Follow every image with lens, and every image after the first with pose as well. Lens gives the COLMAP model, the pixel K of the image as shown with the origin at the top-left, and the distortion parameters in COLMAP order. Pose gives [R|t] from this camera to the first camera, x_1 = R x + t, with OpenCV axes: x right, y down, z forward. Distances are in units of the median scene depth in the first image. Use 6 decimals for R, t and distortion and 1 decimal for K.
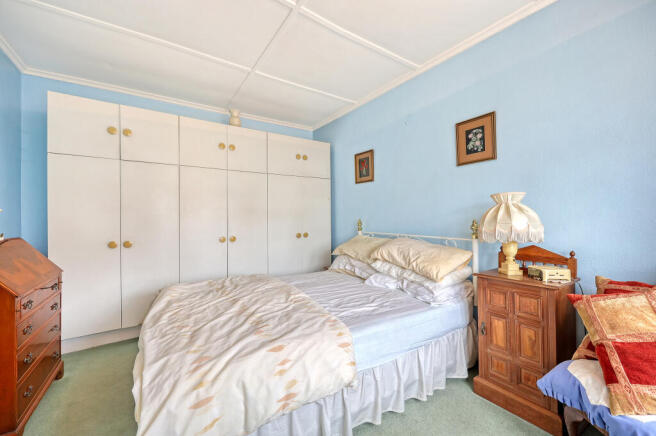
lens RADIAL K [[263.7, 0, 328.9], [0, 263.7, 217.1], [0, 0, 1]] dist [-0.000050, 0.000125]
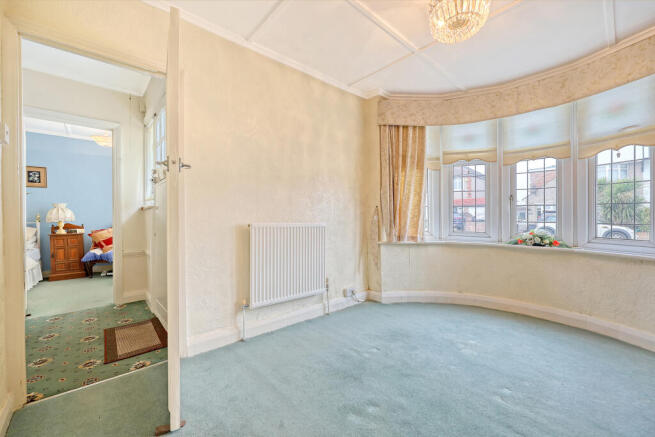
lens RADIAL K [[263.3, 0, 329.0], [0, 263.3, 216.9], [0, 0, 1]] dist [-0.000050, 0.000125]
pose [[-0.145376, -0.001176, 0.989376, -2.238534], [0.001595, 0.999998, 0.001423, 0.042234], [-0.989375, 0.001785, -0.145374, -1.240291]]
